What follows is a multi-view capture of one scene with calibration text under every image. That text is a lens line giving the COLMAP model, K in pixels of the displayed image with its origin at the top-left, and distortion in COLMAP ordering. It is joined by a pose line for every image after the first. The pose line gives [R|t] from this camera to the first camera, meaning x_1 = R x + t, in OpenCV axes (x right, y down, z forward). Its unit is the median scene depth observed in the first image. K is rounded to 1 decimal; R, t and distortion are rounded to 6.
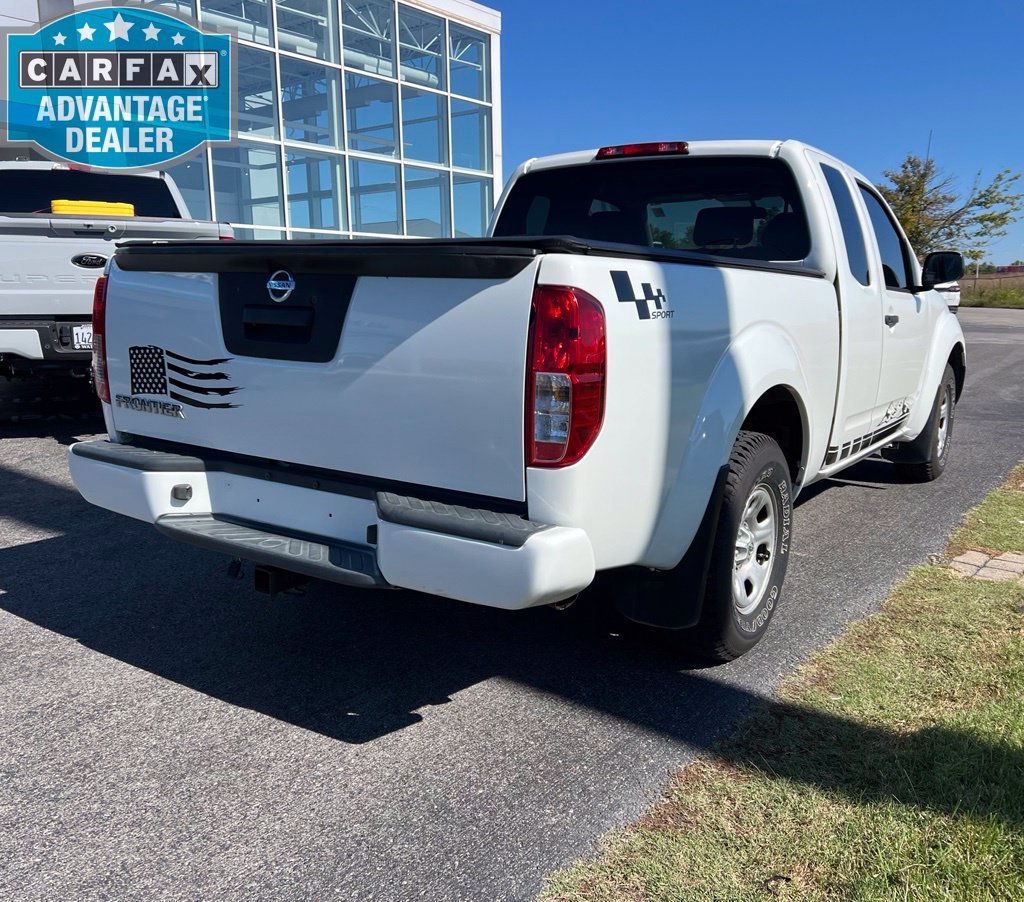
lens RADIAL K [[958.1, 0, 512.1], [0, 958.1, 460.3], [0, 0, 1]] dist [0.052994, -0.033459]
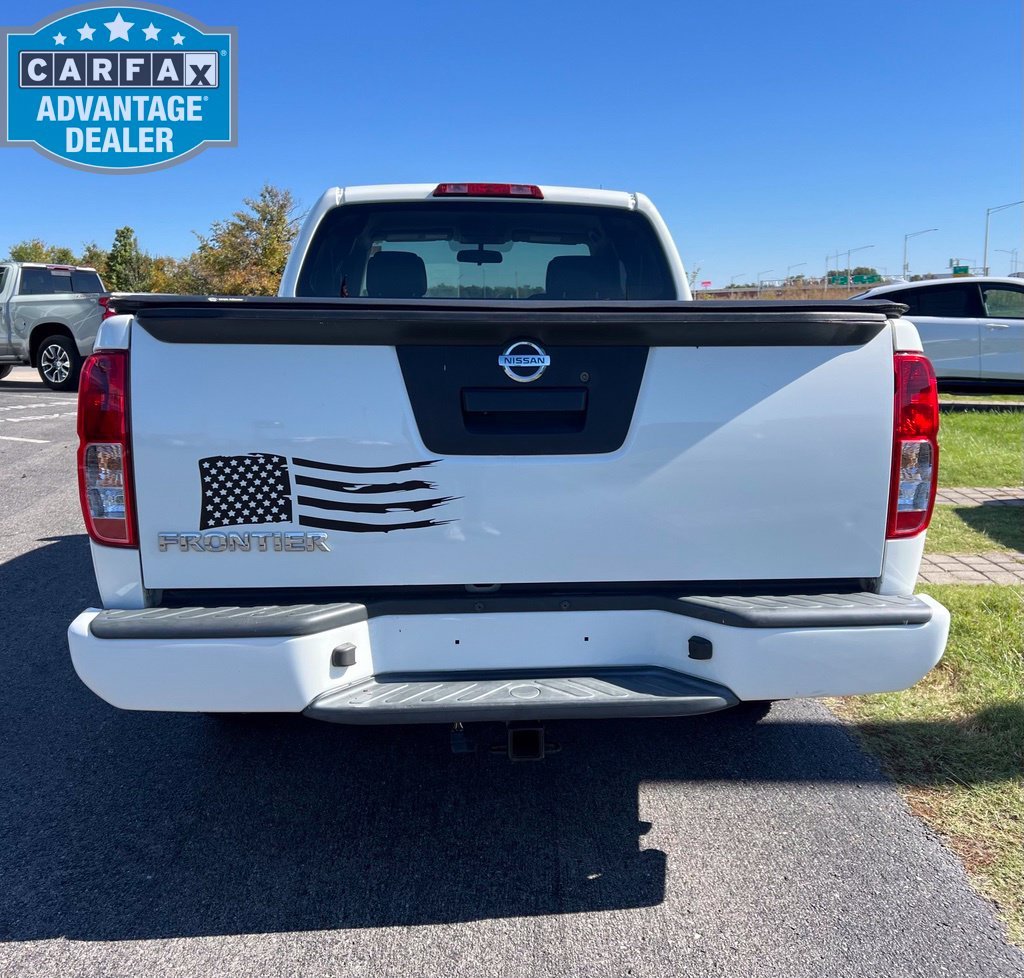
lens RADIAL K [[1008.7, 0, 512.0], [0, 1008.7, 489.0], [0, 0, 1]] dist [0.149347, -0.235447]
pose [[0.759937, -0.121213, 0.638594, -0.703053], [0.125929, 0.991300, 0.038303, -0.099635], [-0.637681, 0.051310, 0.768590, 0.341939]]
